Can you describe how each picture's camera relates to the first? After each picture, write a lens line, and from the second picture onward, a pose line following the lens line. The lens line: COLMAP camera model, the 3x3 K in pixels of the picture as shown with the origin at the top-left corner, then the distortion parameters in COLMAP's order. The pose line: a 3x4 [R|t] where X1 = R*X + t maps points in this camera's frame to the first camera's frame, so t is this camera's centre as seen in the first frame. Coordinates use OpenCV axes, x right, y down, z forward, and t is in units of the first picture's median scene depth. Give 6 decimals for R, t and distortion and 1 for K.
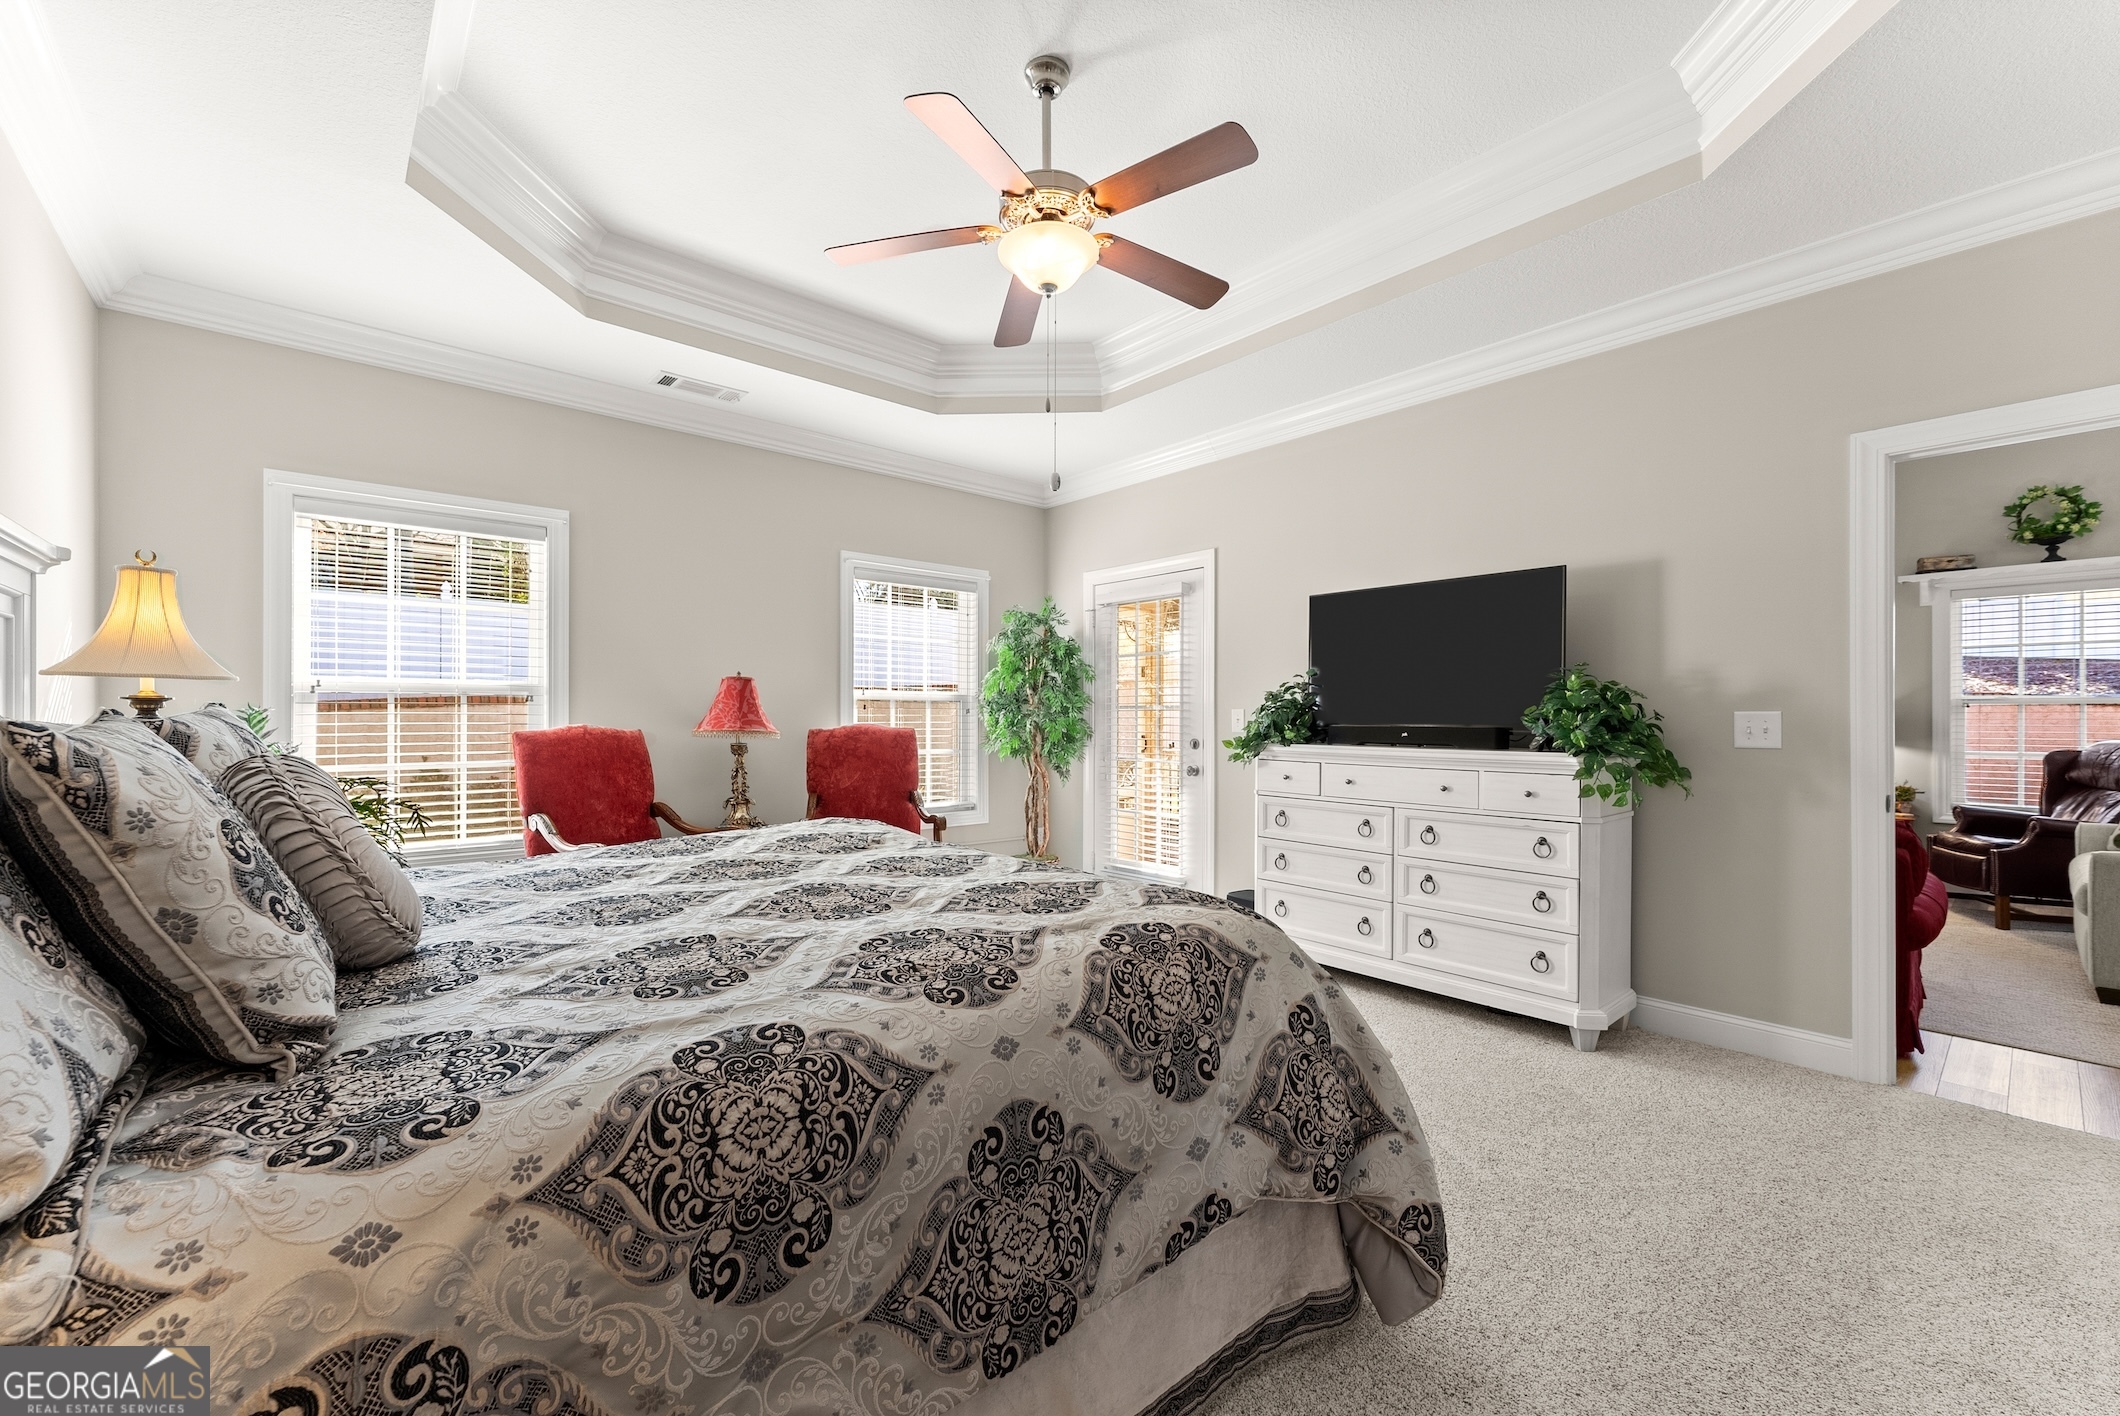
lens RADIAL K [[854.8, 0, 1060.0], [0, 854.8, 708.0], [0, 0, 1]] dist [-0.001135, 0.000381]
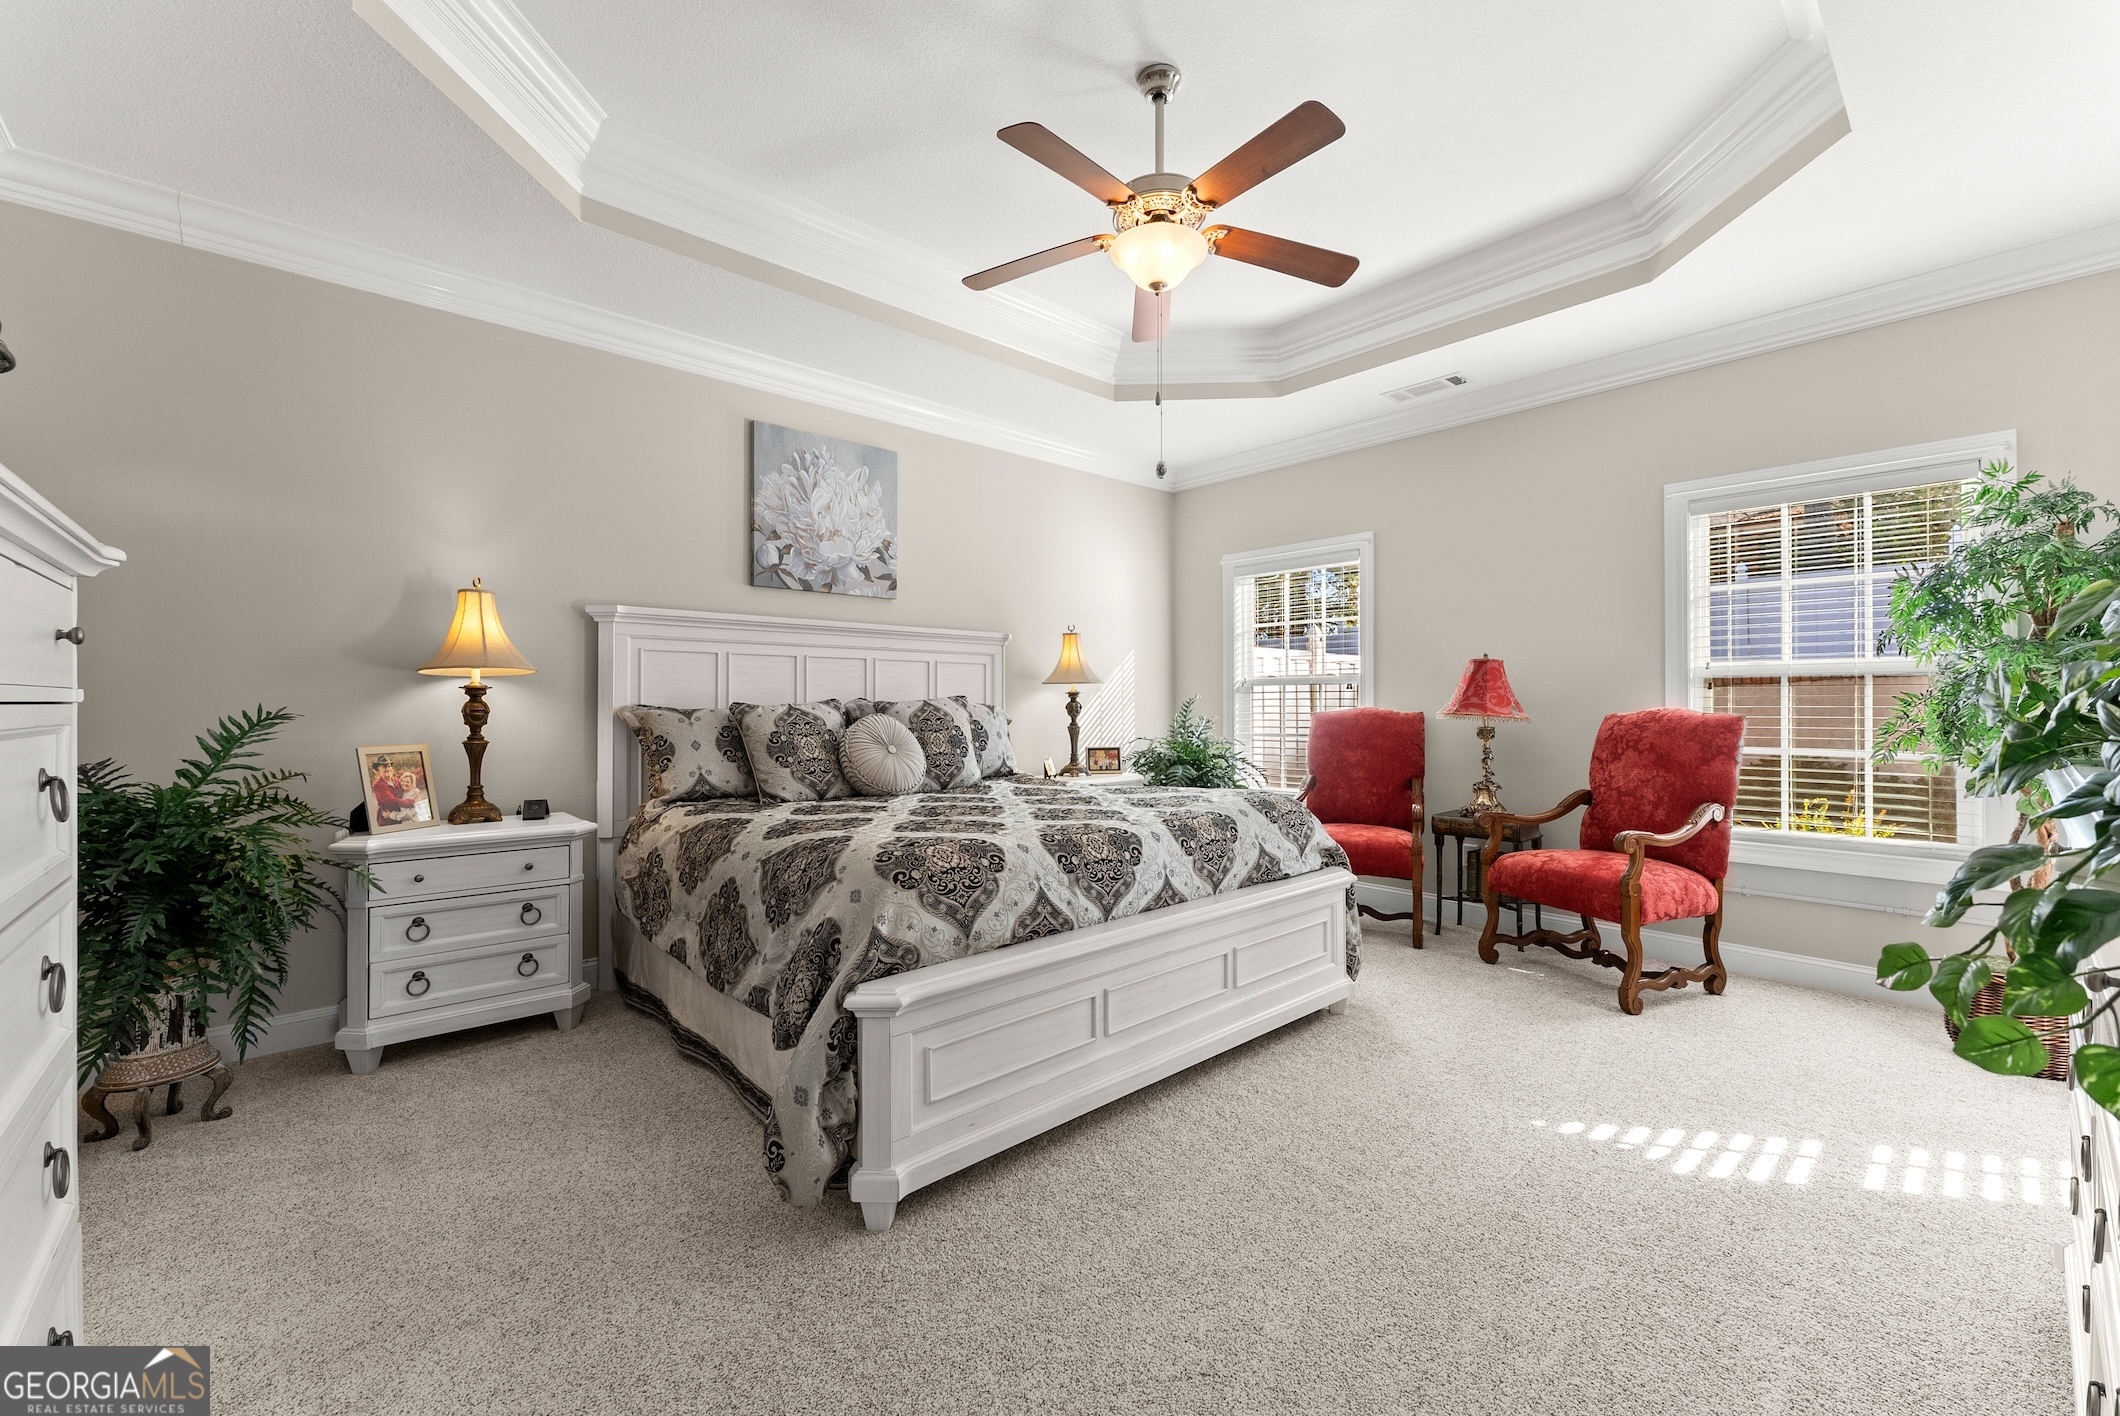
lens RADIAL K [[854.8, 0, 1060.0], [0, 854.8, 708.0], [0, 0, 1]] dist [-0.001135, 0.000381]
pose [[0.017840, 0.004163, -0.999832, 0.594885], [0.015955, 0.999863, 0.004448, 0.007489], [0.999714, -0.016031, 0.017771, 0.495070]]
